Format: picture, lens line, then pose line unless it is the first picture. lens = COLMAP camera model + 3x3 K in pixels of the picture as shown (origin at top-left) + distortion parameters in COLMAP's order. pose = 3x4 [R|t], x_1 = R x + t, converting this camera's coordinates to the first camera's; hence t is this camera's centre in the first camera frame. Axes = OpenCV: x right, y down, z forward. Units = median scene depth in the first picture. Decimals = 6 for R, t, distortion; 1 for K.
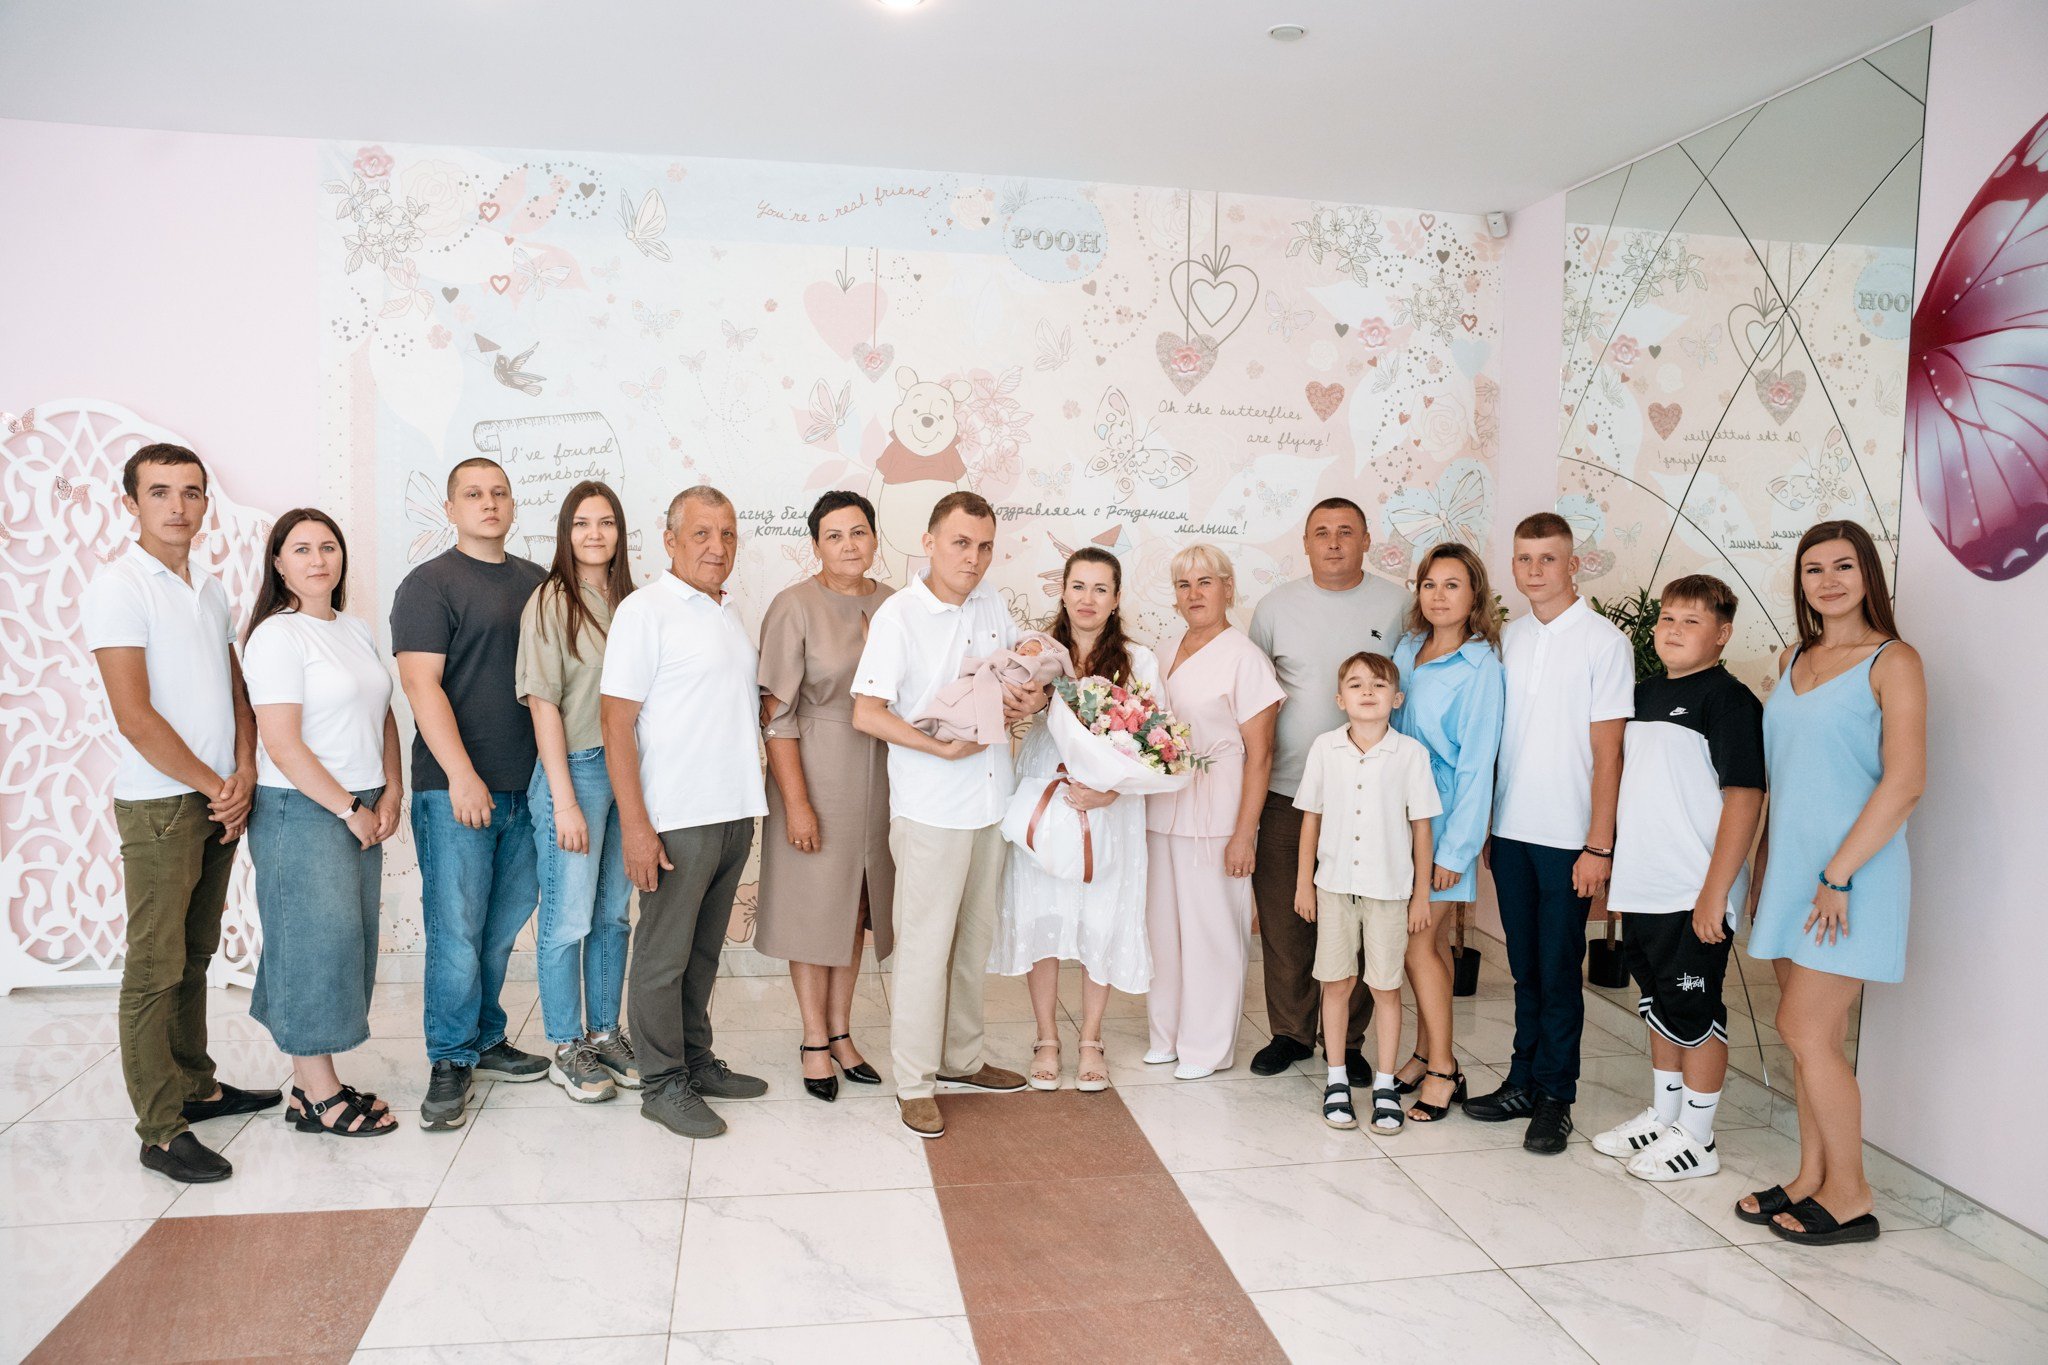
lens RADIAL K [[1422.8, 0, 994.7], [0, 1422.8, 681.8], [0, 0, 1]] dist [-0.109086, 0.072560]
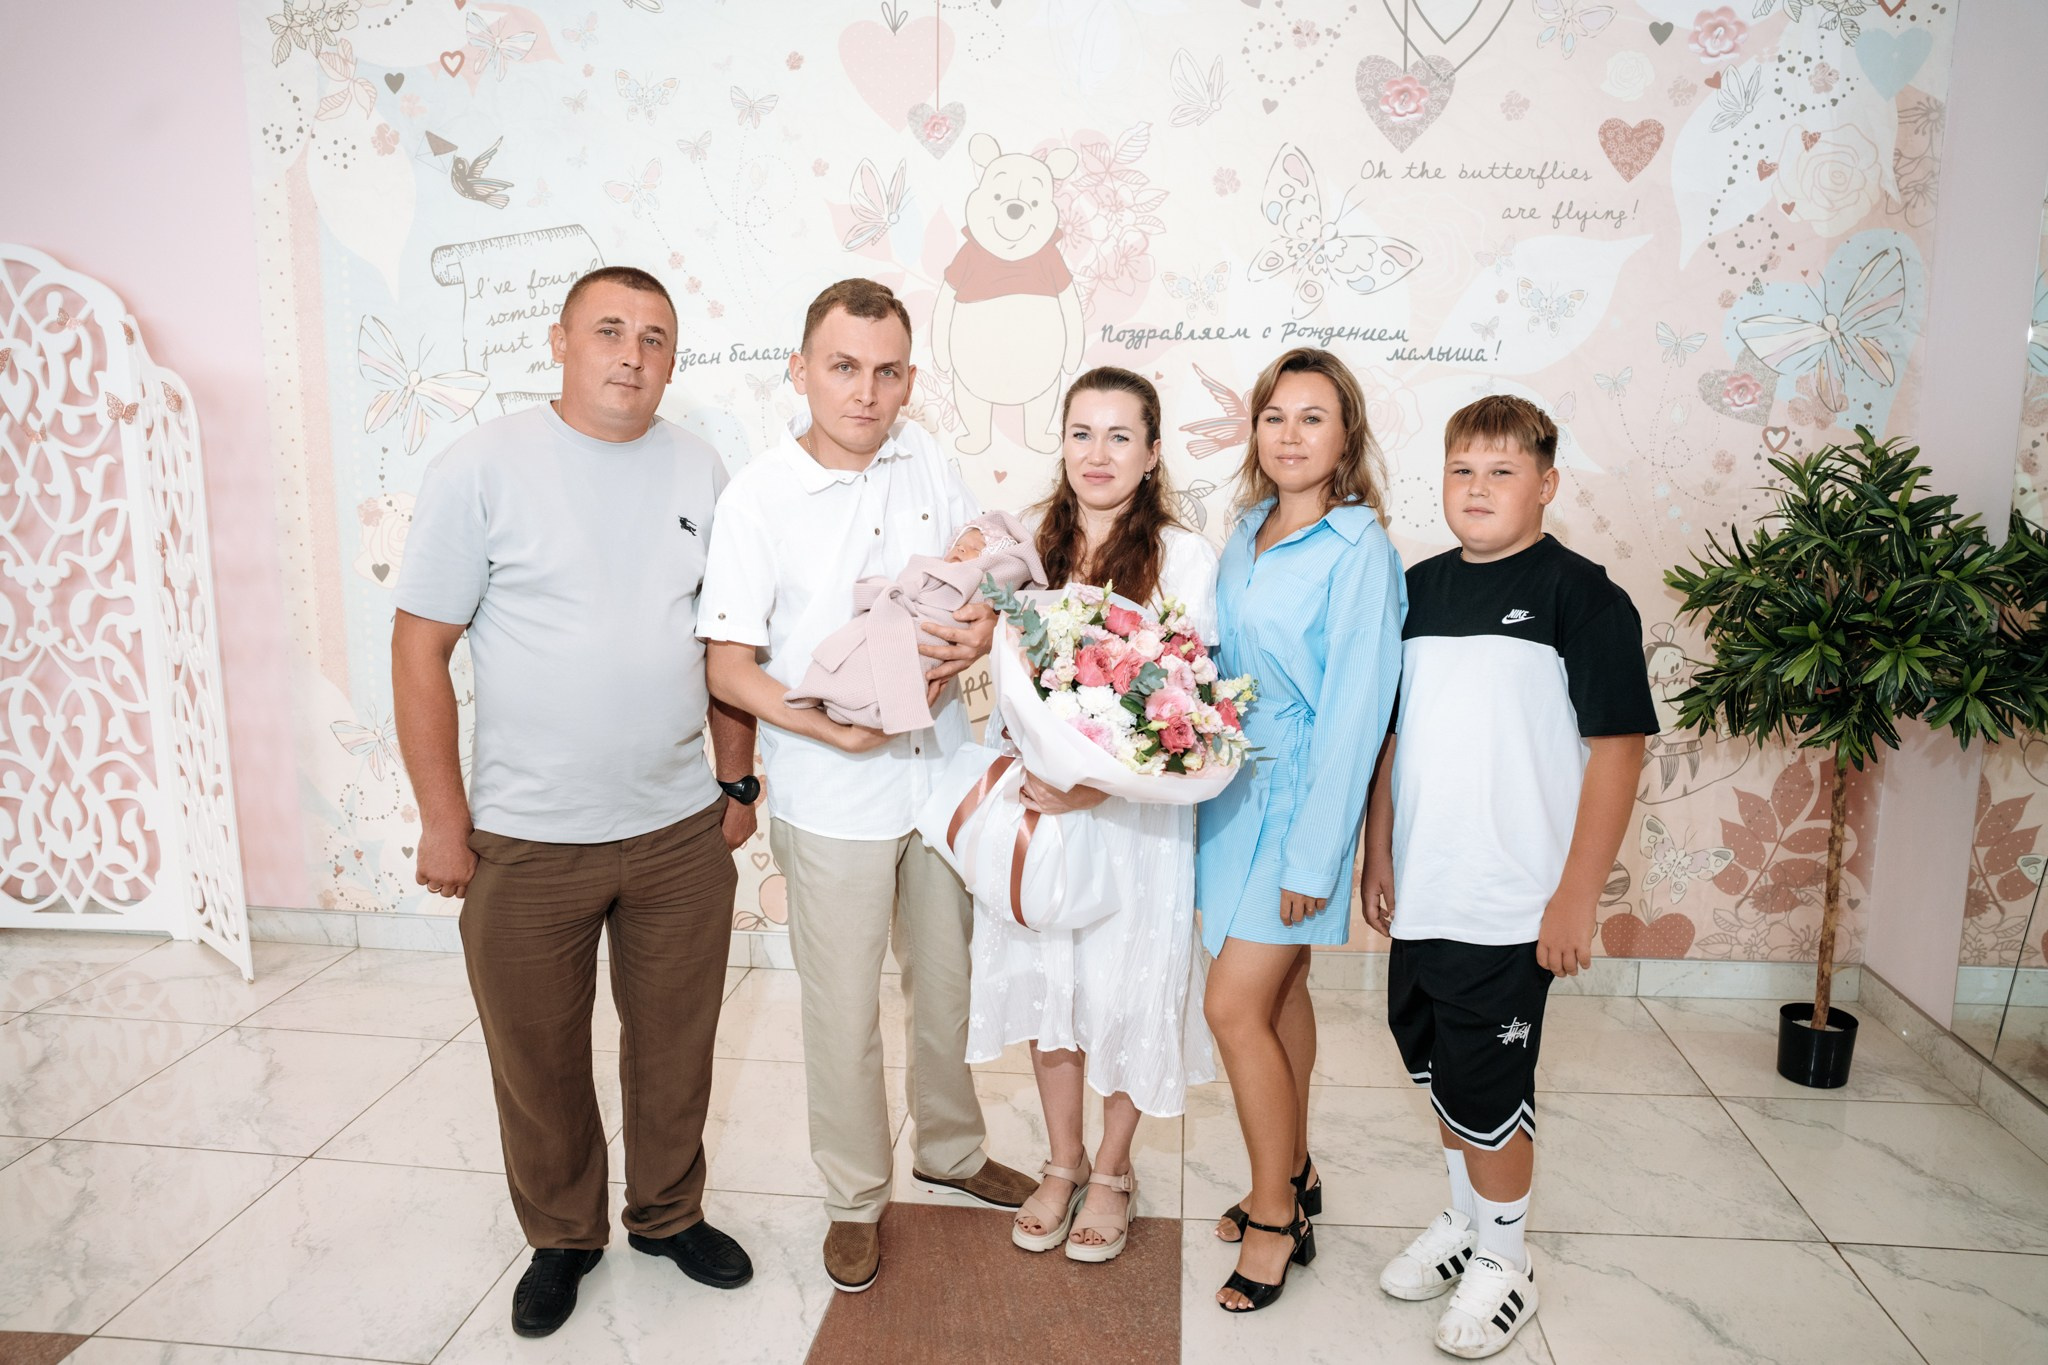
lens RADIAL K [[1422.8, 0, 1020.8], [0, 1422.8, 676.5], [0, 0, 1]] dist [-0.109086, 0.072560]
pose [[0.962029, 0.023339, -0.271949, 0.155814], [0.000484, 0.996190, 0.087206, -0.015301], [0.272948, -0.084026, 0.958352, 0.324753]]
